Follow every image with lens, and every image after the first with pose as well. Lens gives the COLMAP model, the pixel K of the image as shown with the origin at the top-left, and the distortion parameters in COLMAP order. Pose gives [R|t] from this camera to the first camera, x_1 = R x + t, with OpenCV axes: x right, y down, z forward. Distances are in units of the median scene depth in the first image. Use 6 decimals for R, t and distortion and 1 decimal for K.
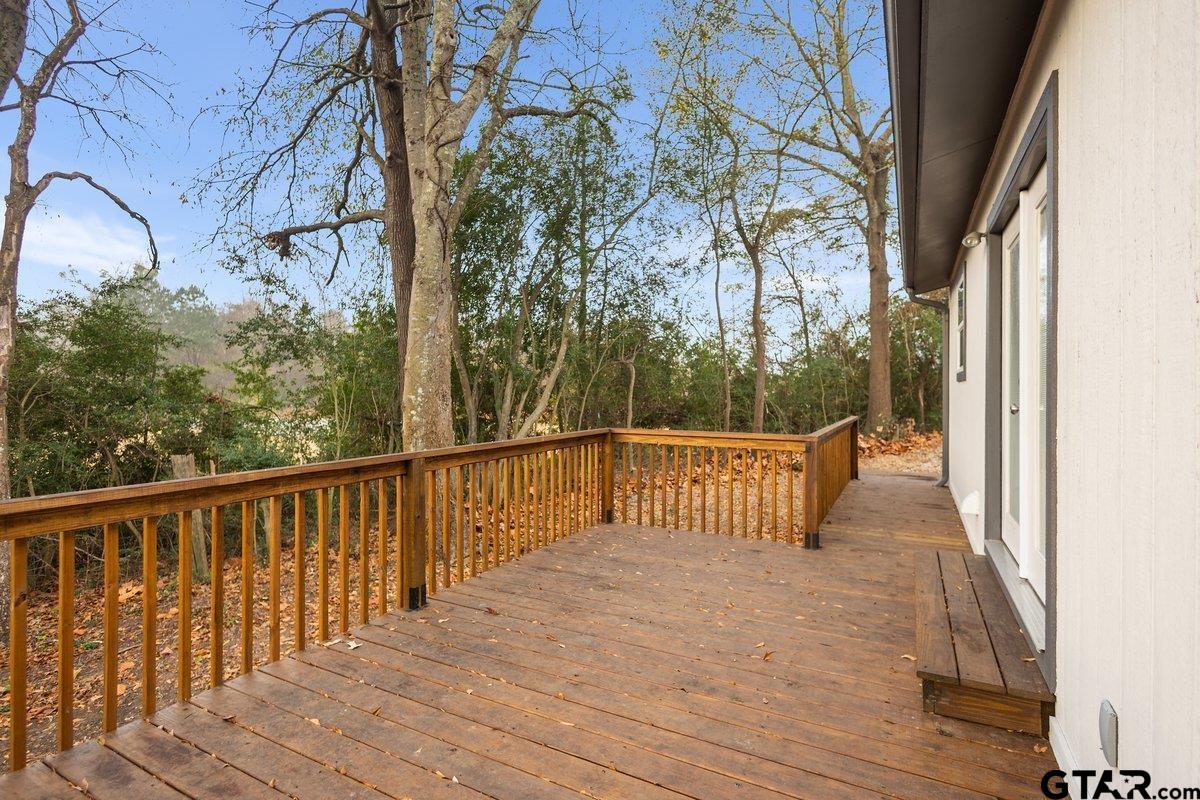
lens RADIAL K [[559.4, 0, 607.0], [0, 559.4, 392.3], [0, 0, 1]] dist [0.009922, -0.003974]
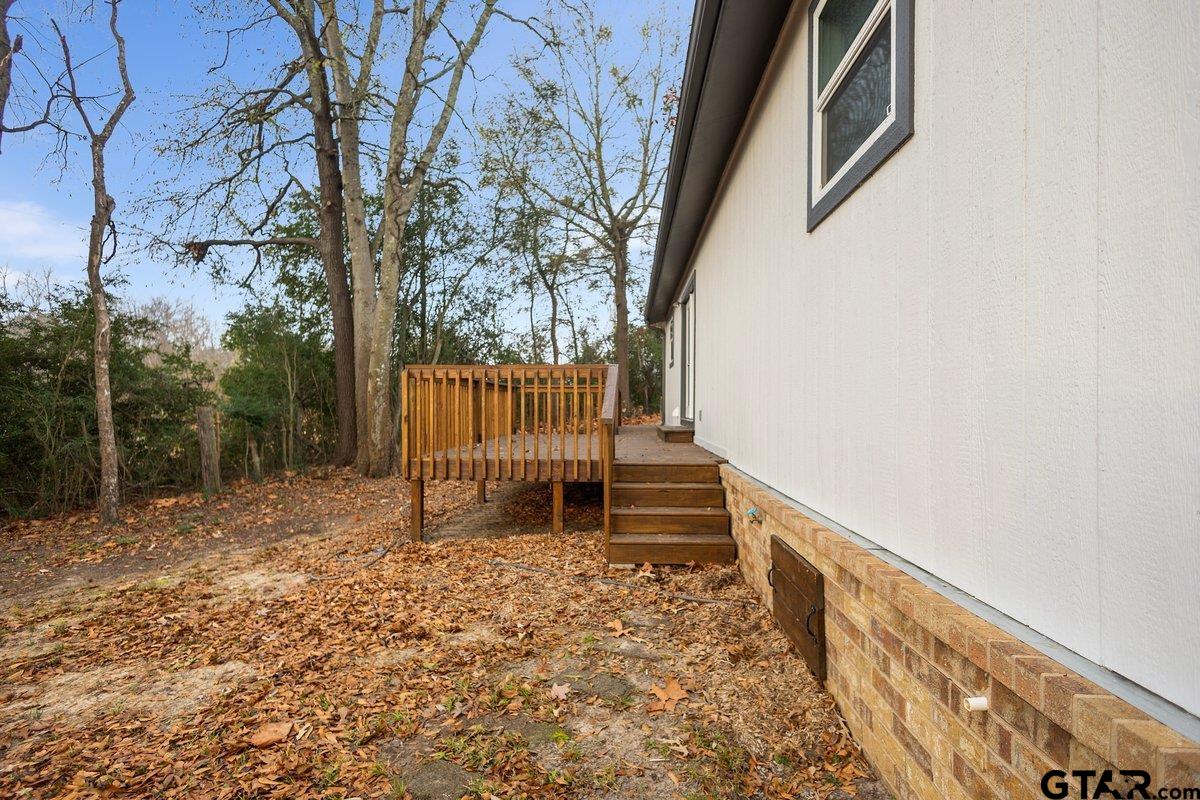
lens RADIAL K [[559.4, 0, 591.0], [0, 559.4, 410.5], [0, 0, 1]] dist [0.009922, -0.003974]
pose [[0.909256, -0.003993, 0.416219, -0.231662], [0.002422, 0.999988, 0.004301, 0.059496], [-0.416231, -0.002903, 0.909254, -0.350439]]
